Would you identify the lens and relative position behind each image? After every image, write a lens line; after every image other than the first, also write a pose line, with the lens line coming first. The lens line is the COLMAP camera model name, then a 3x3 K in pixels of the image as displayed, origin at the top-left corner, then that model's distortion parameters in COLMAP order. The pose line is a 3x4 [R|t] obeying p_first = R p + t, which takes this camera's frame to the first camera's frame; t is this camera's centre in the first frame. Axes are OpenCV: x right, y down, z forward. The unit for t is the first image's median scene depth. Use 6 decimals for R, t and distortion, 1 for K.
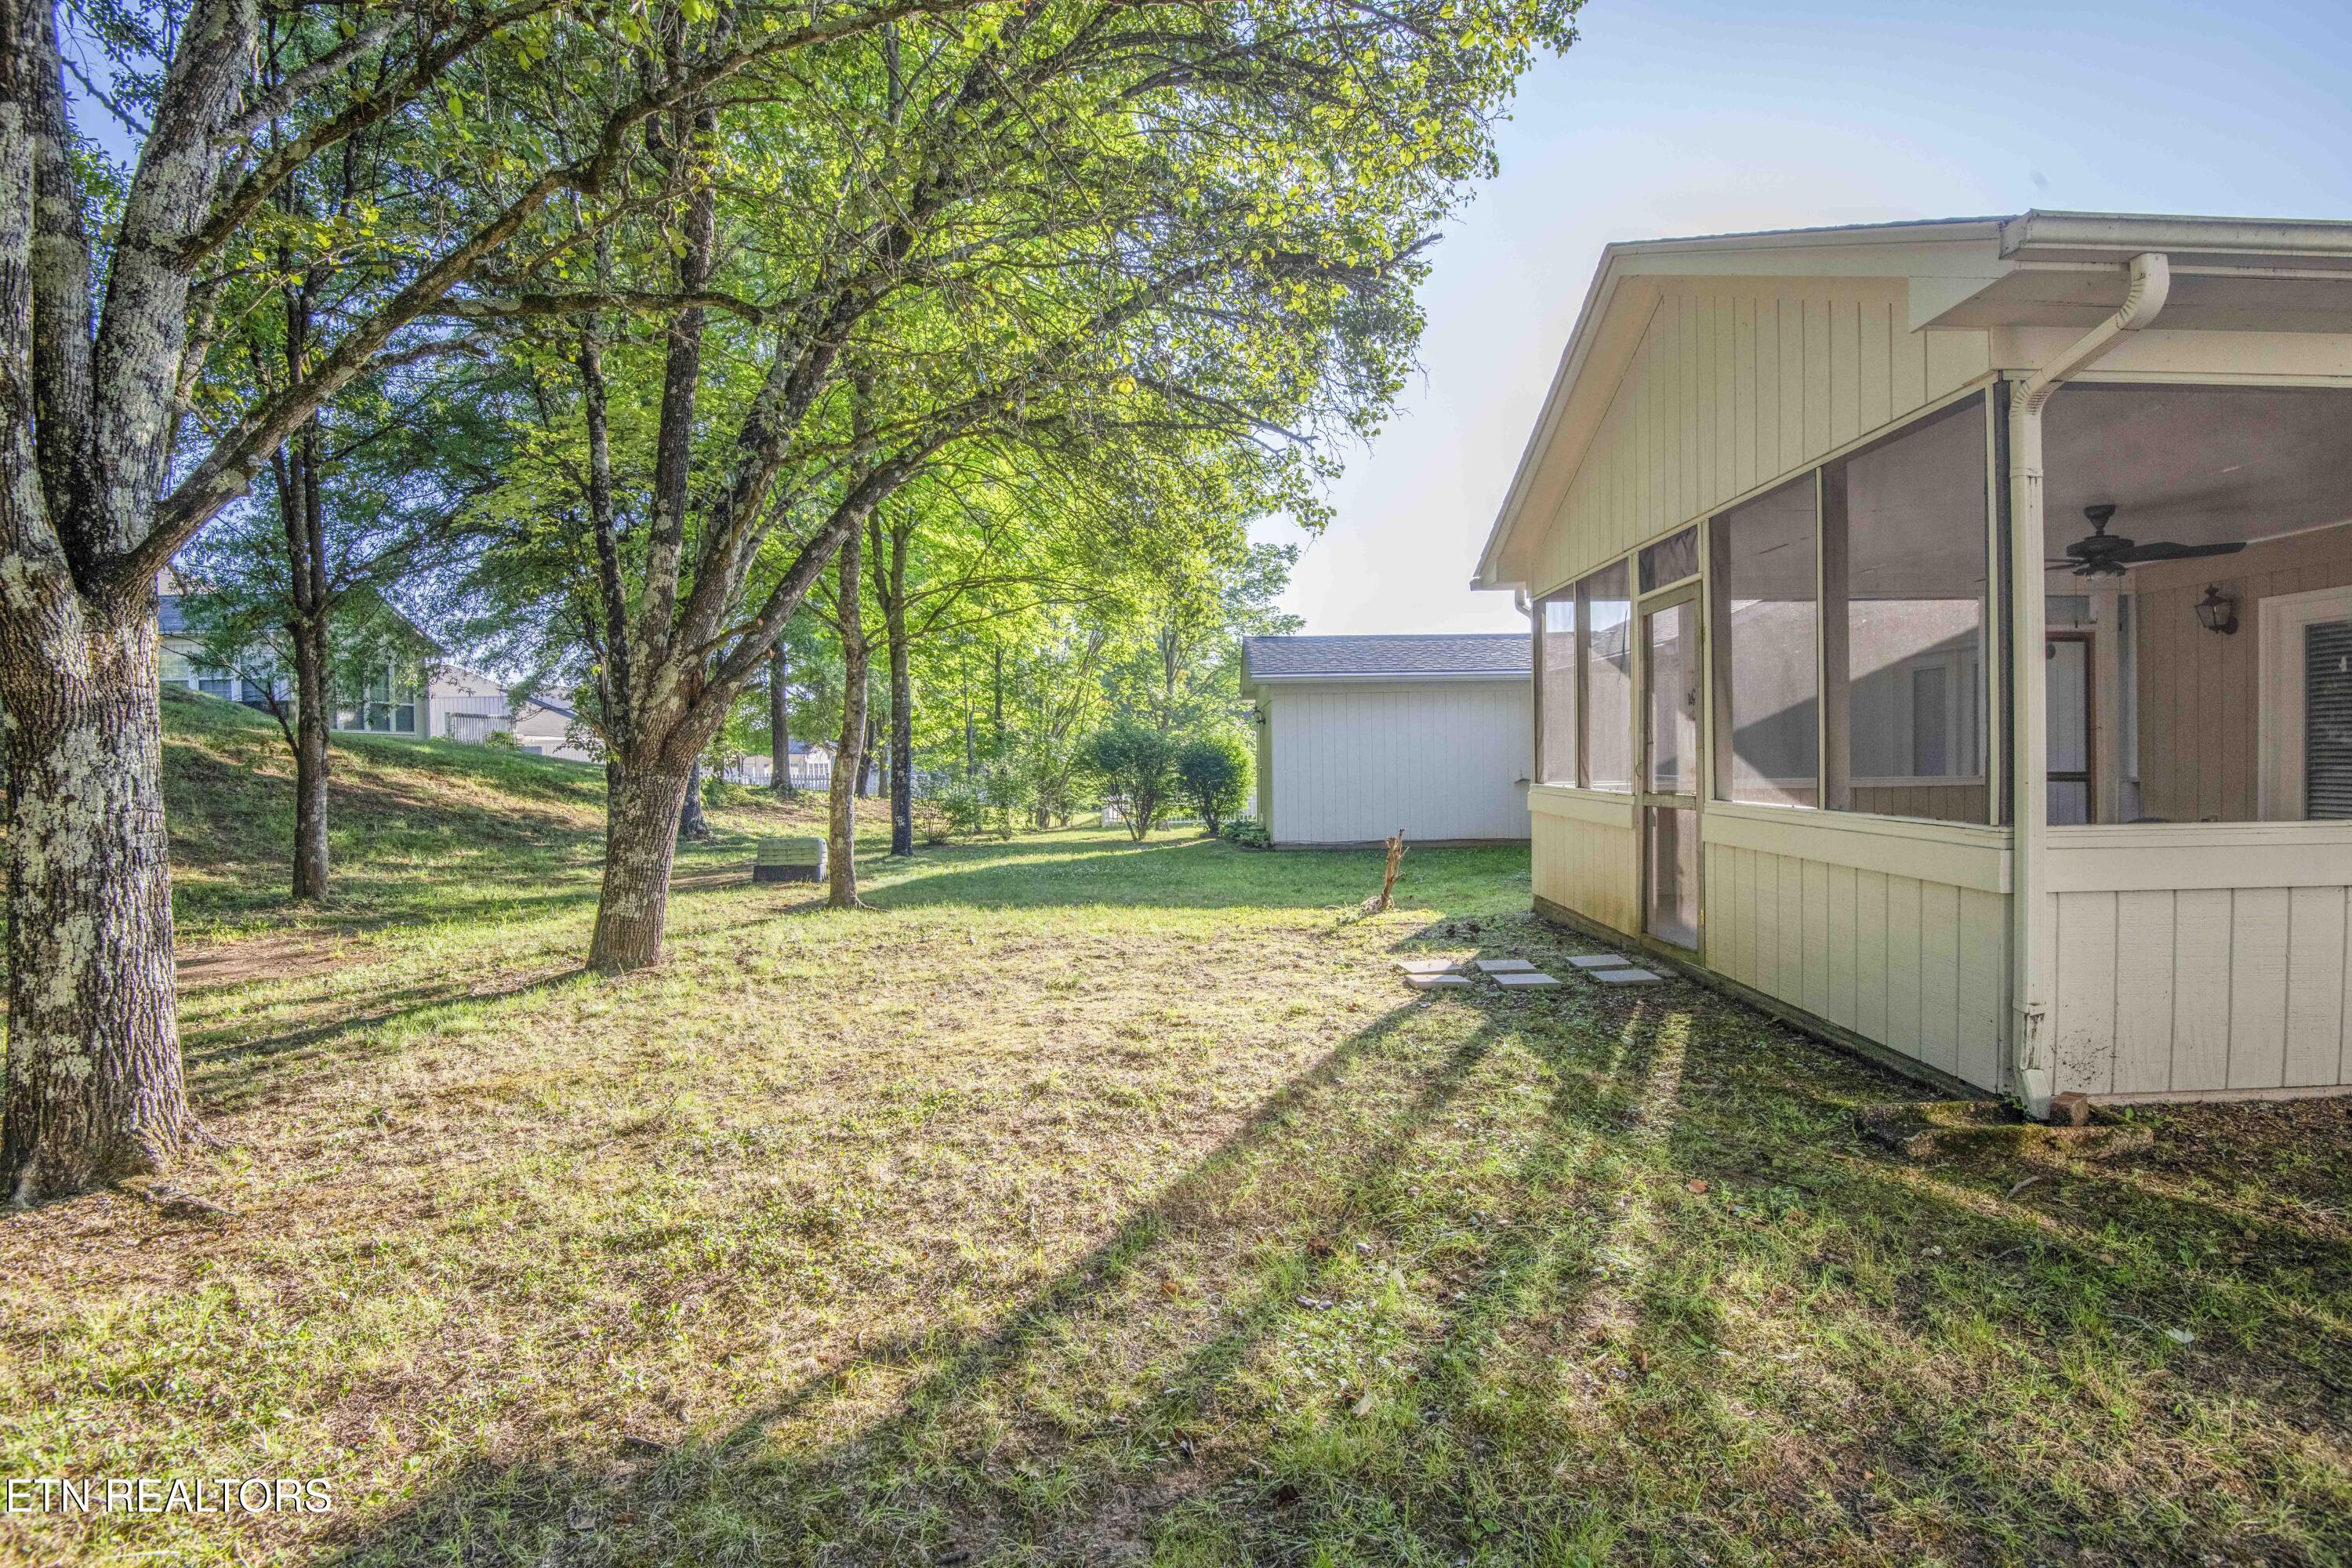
lens RADIAL K [[1087.0, 0, 1175.5], [0, 1087.0, 776.4], [0, 0, 1]] dist [-0.017799, -0.014217]
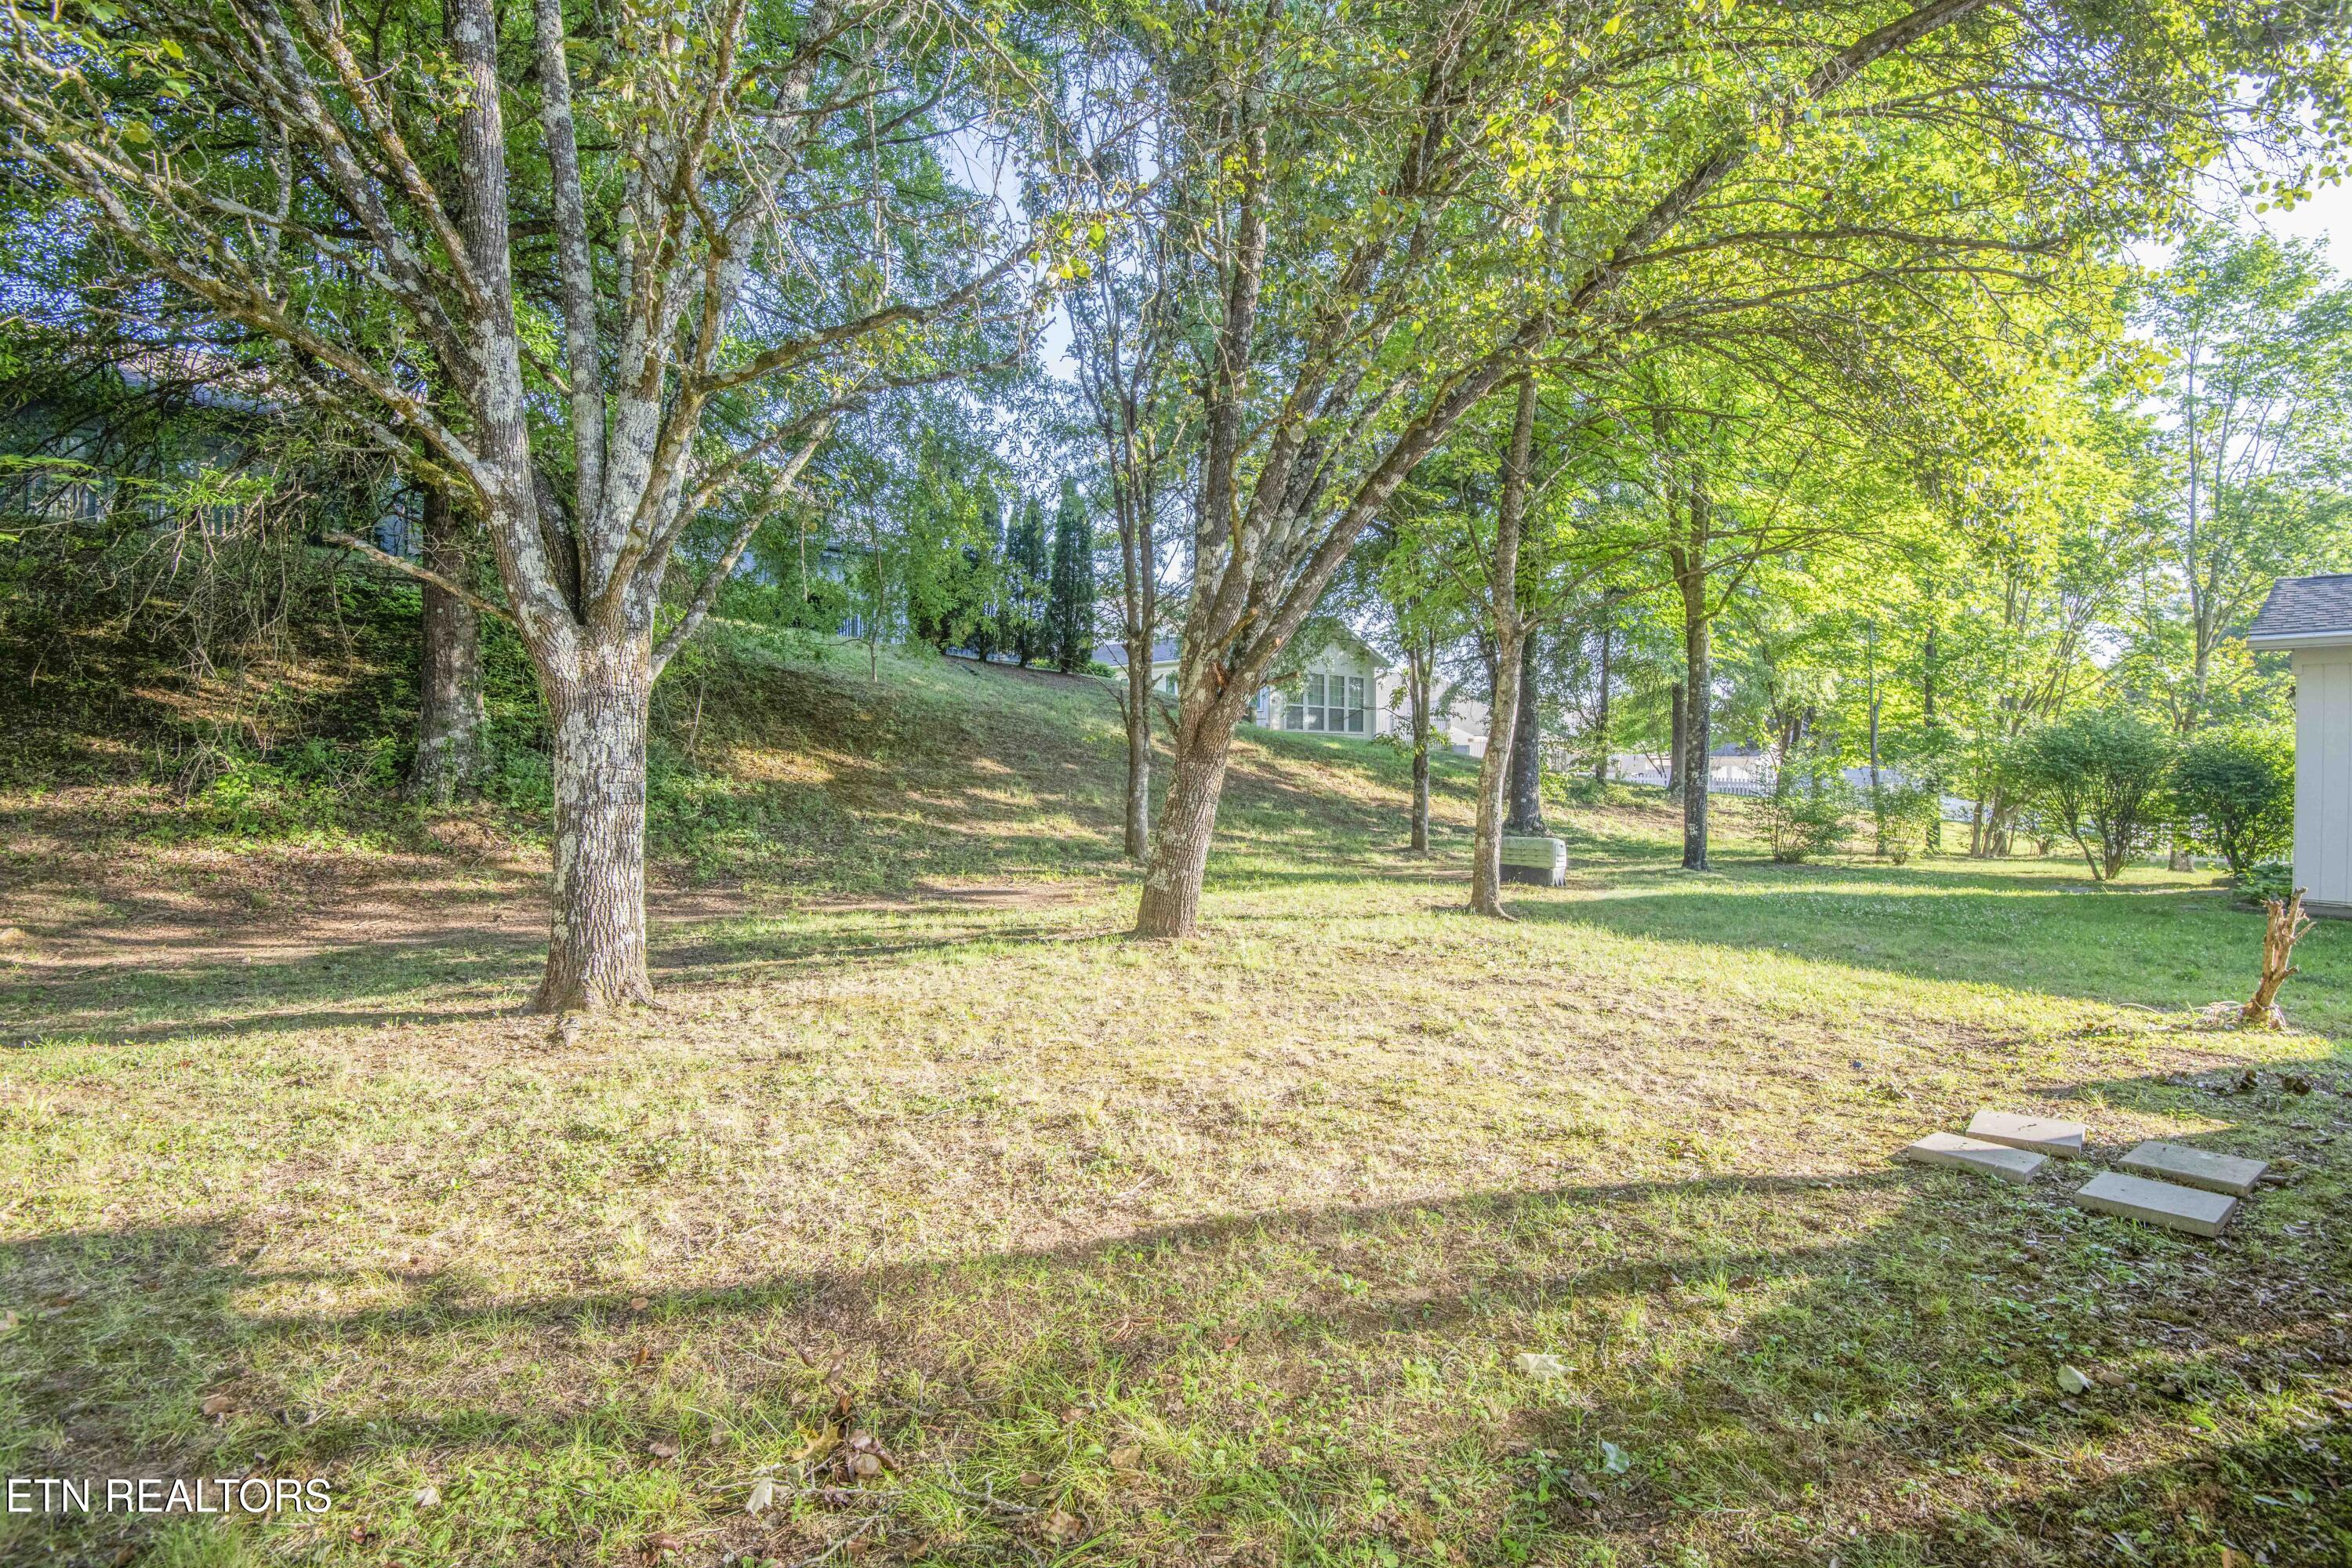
lens RADIAL K [[1087.0, 0, 1177.0], [0, 1087.0, 770.8], [0, 0, 1]] dist [-0.017799, -0.014217]
pose [[0.648712, 0.023842, -0.760660, 0.554648], [-0.029196, 0.999553, 0.006431, 0.002357], [0.760474, 0.018036, 0.649118, 0.482900]]
